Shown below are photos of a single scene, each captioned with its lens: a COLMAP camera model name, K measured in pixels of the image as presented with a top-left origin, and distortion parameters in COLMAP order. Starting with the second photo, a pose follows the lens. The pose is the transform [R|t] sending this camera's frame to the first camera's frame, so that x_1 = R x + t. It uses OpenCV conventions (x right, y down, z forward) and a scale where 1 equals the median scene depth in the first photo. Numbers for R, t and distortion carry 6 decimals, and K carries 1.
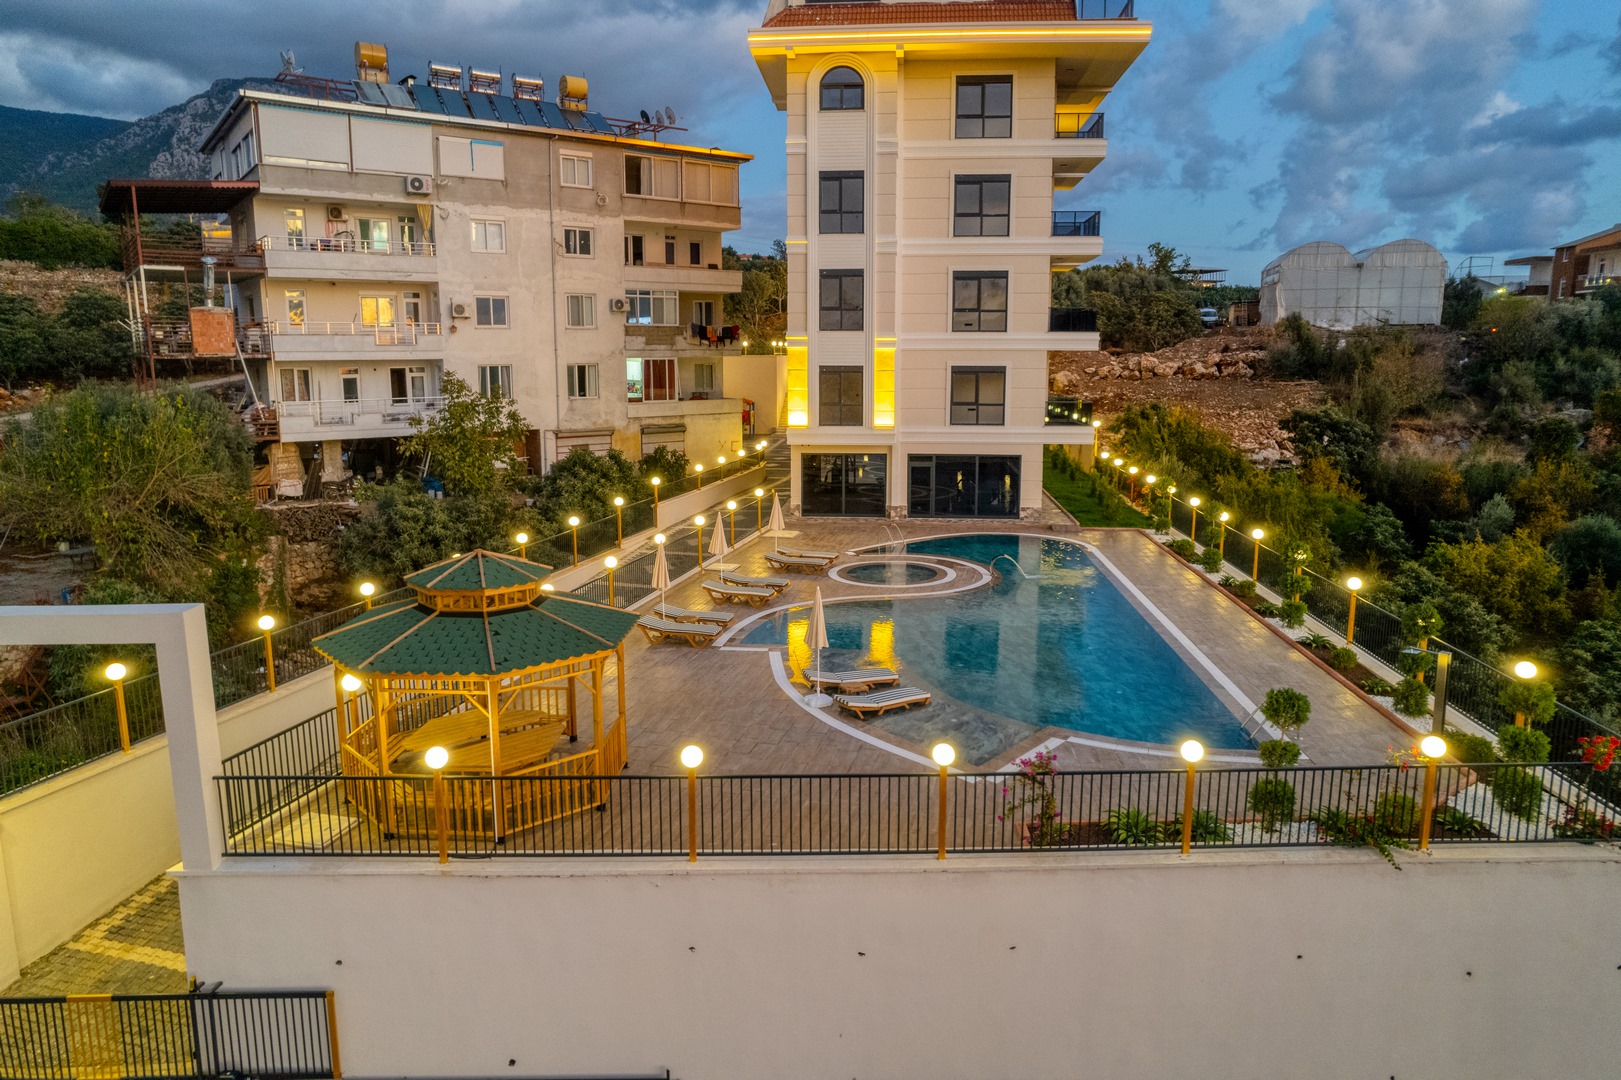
lens RADIAL K [[1029.7, 0, 810.5], [0, 1029.7, 540.0], [0, 0, 1]] dist [-0.068013, 0.057797]
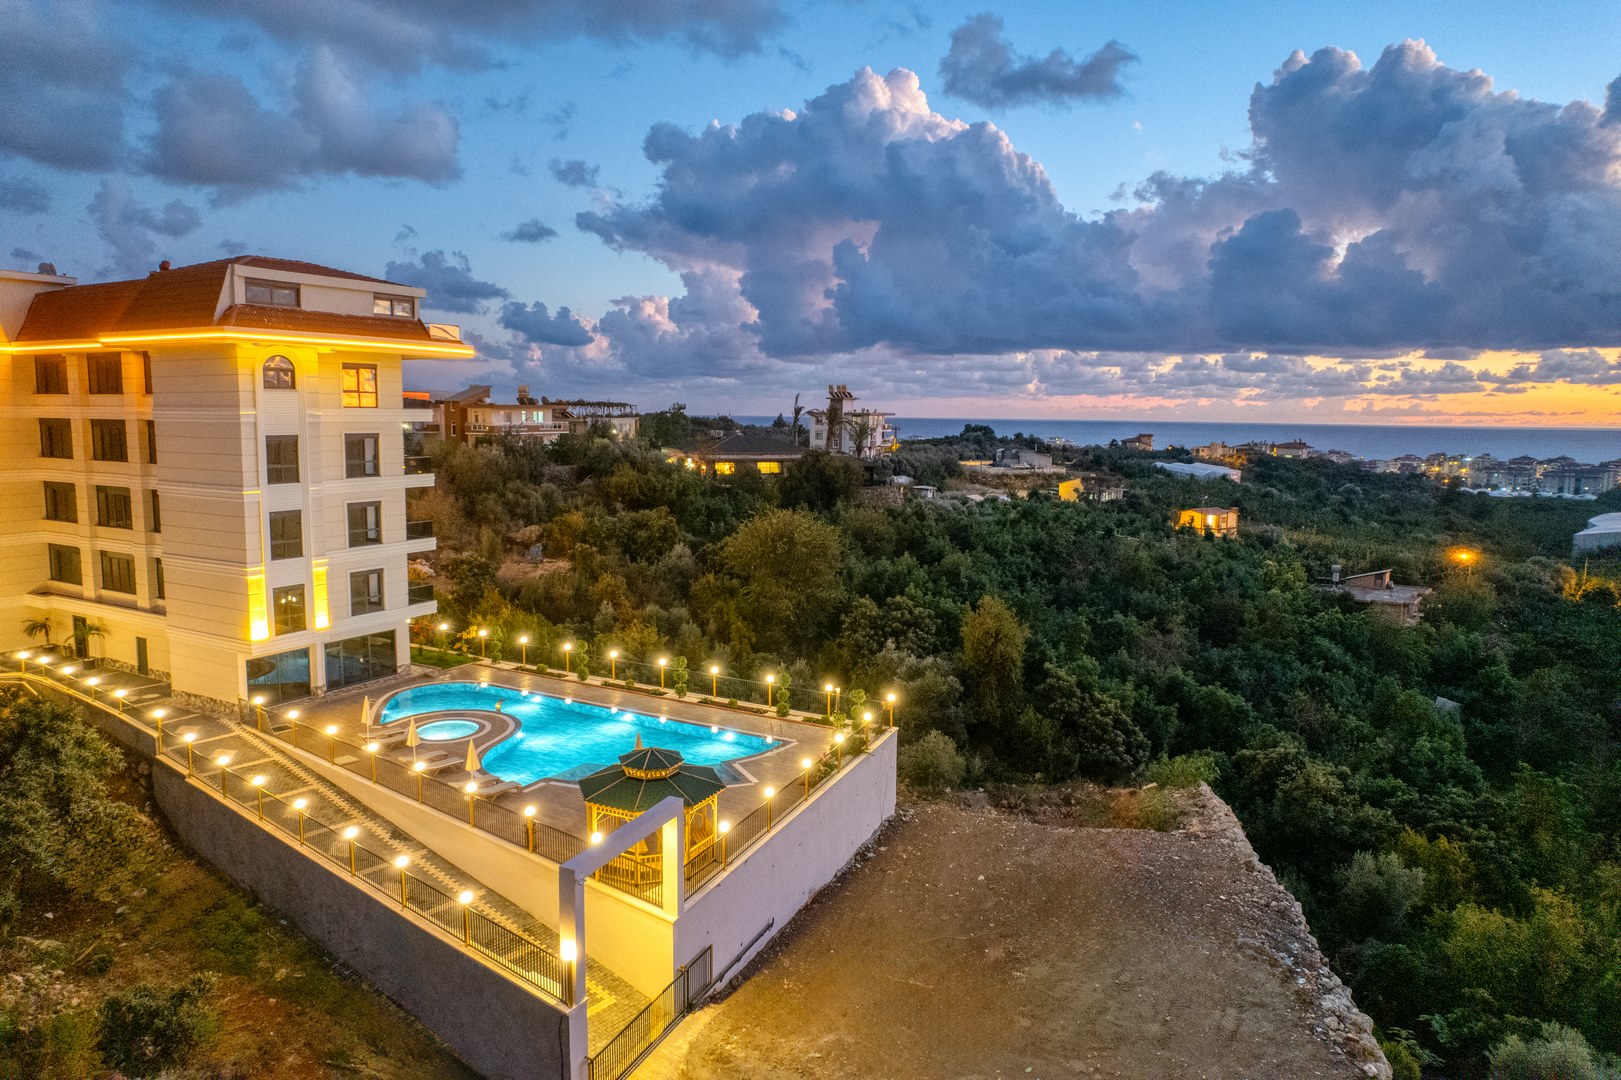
lens RADIAL K [[1030.6, 0, 818.0], [0, 1030.6, 548.0], [0, 0, 1]] dist [-0.070711, 0.052193]
pose [[0.407711, -0.110447, 0.906407, -0.744190], [0.144954, 0.987899, 0.055175, -0.171242], [-0.901532, 0.108892, 0.418787, -0.097687]]
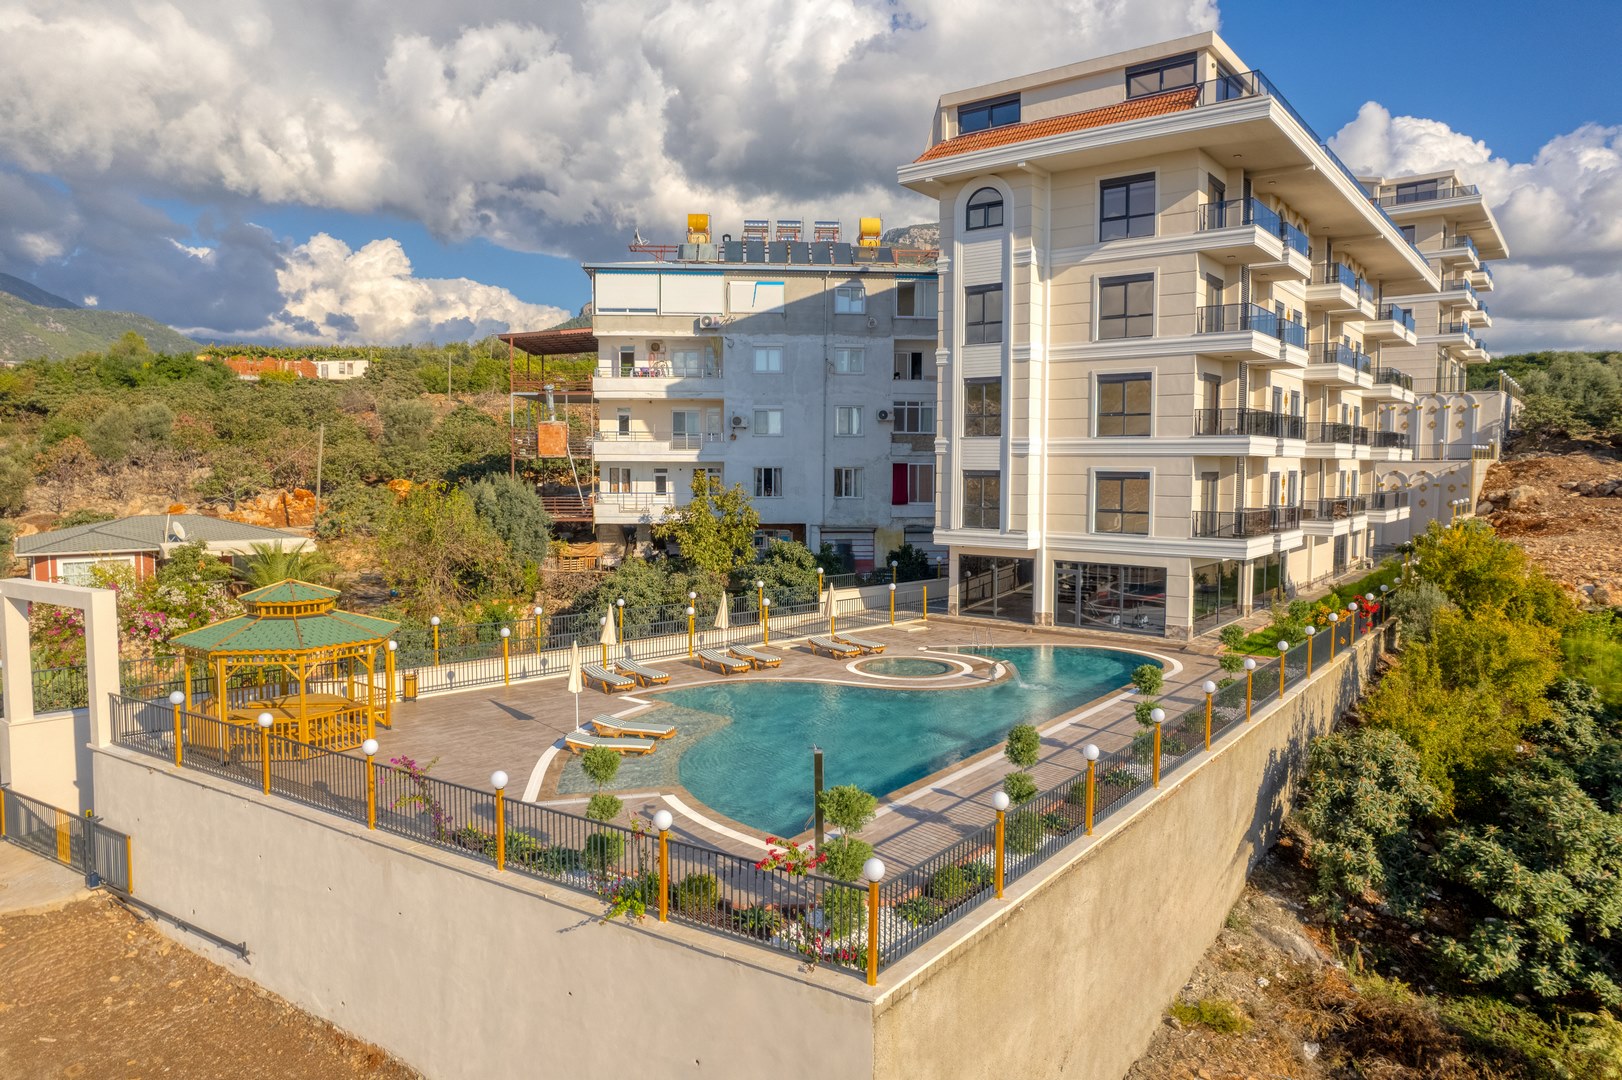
lens RADIAL K [[1030.3, 0, 811.0], [0, 1030.3, 540.0], [0, 0, 1]] dist [-0.068013, 0.057797]
pose [[0.837917, 0.045499, -0.543899, 0.401296], [-0.103469, 0.991691, -0.076443, -0.003959], [0.535901, 0.120330, 0.835662, 0.054607]]
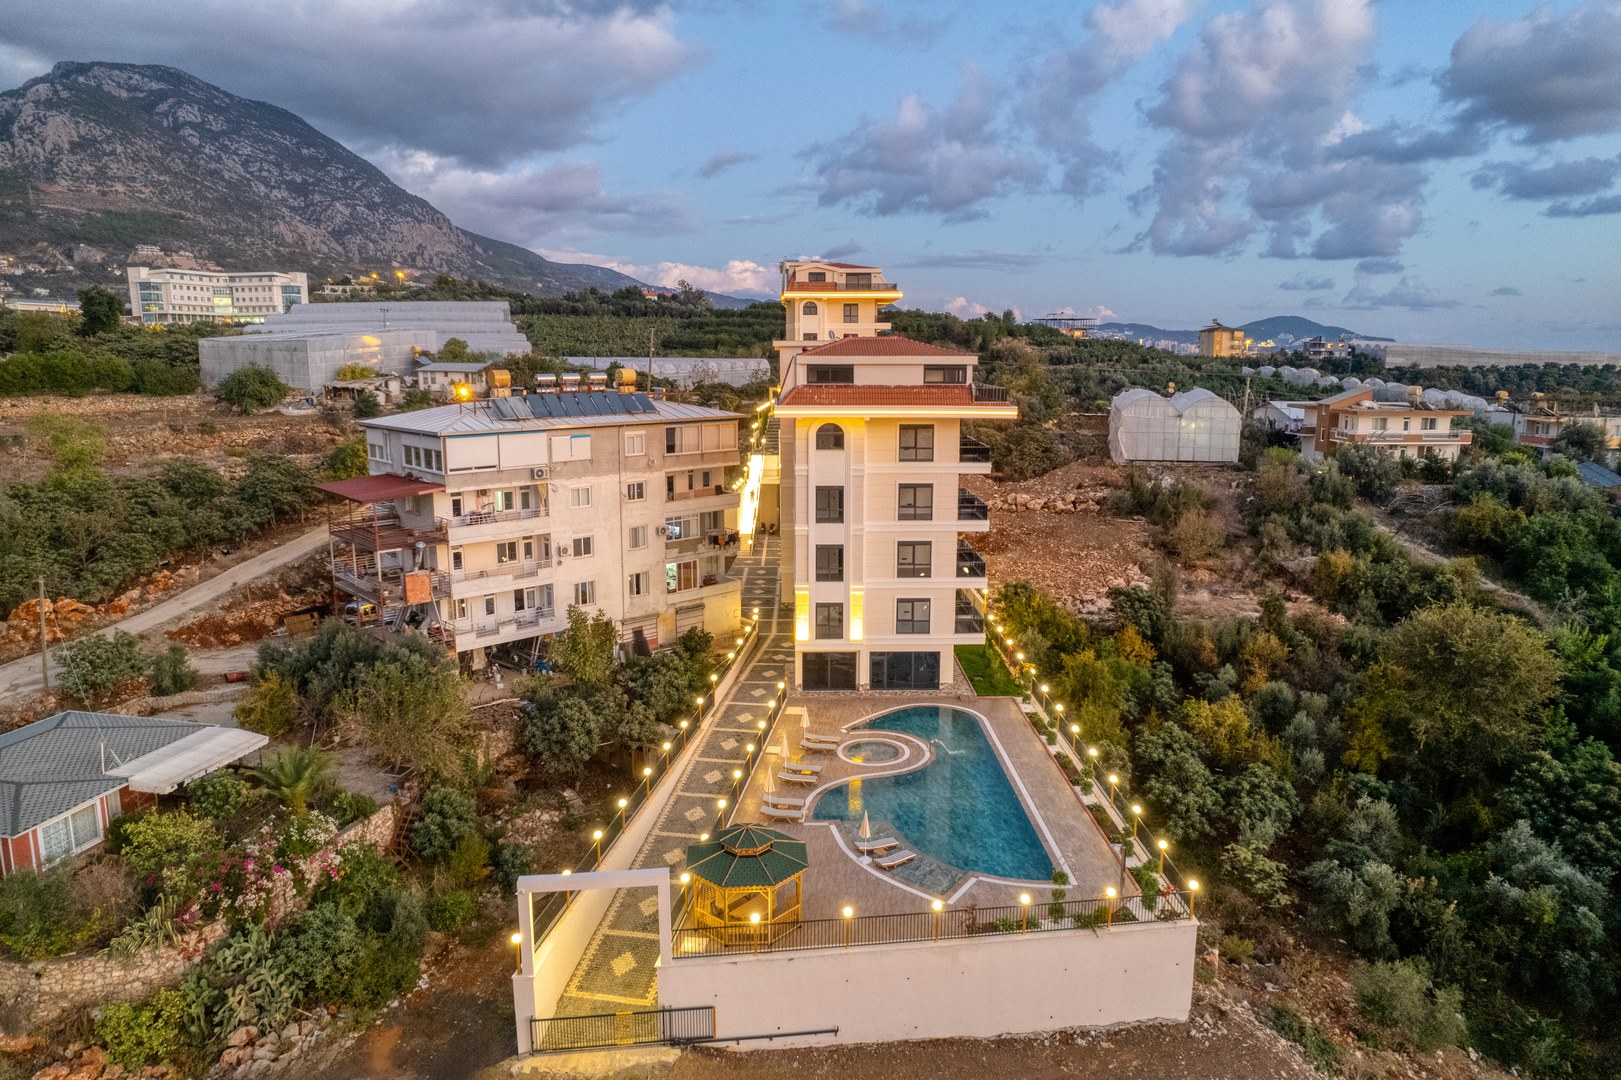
lens RADIAL K [[1029.7, 0, 810.5], [0, 1029.7, 540.0], [0, 0, 1]] dist [-0.068013, 0.057797]
pose [[0.994197, -0.017476, 0.106147, -0.151126], [0.017225, 0.999846, 0.003277, -0.246037], [-0.106188, -0.001430, 0.994345, -0.529577]]
